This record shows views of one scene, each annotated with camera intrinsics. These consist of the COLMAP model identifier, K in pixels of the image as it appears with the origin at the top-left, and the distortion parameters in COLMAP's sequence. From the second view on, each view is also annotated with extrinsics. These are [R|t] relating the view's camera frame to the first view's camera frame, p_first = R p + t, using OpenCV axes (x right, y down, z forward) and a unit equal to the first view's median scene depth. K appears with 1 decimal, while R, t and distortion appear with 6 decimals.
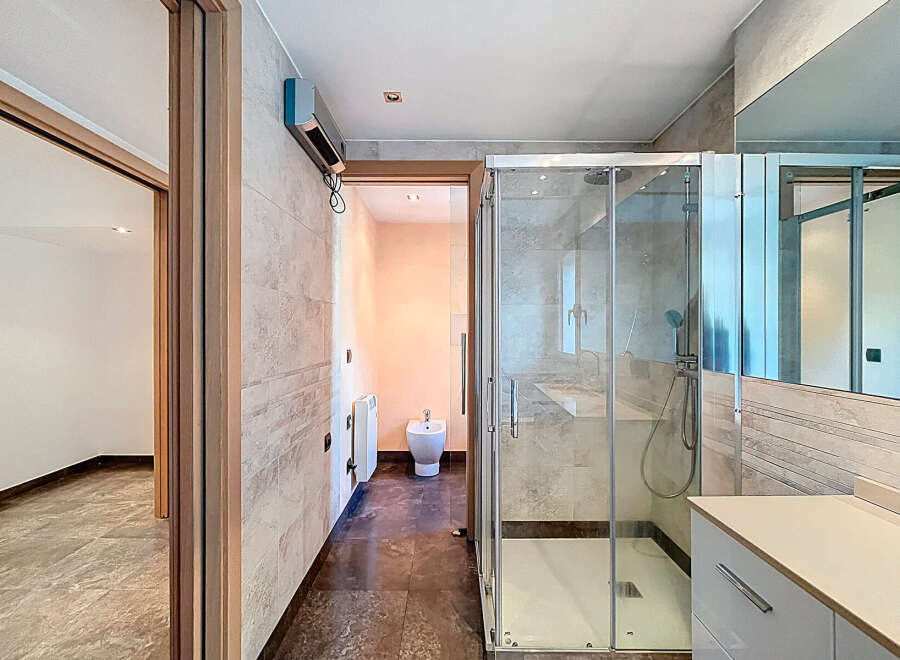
lens RADIAL K [[405.8, 0, 450.9], [0, 405.8, 330.2], [0, 0, 1]] dist [-0.001986, 0.000603]
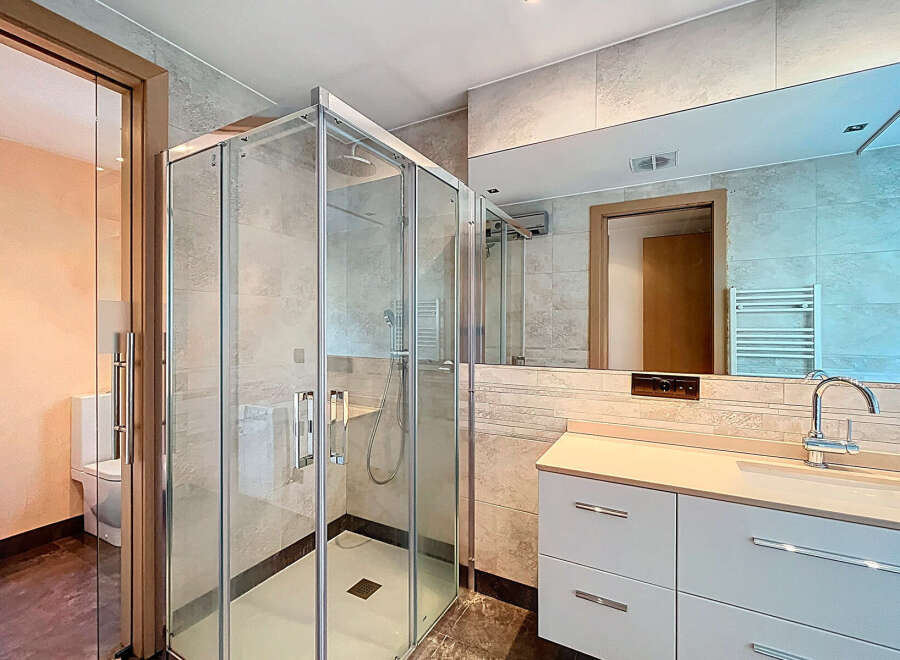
lens RADIAL K [[405.8, 0, 450.8], [0, 405.8, 329.2], [0, 0, 1]] dist [-0.001986, 0.000603]
pose [[0.482025, -0.003968, 0.876148, -0.330916], [-0.002267, 0.999981, 0.005776, -0.002809], [-0.876154, -0.004770, 0.482007, 0.332517]]
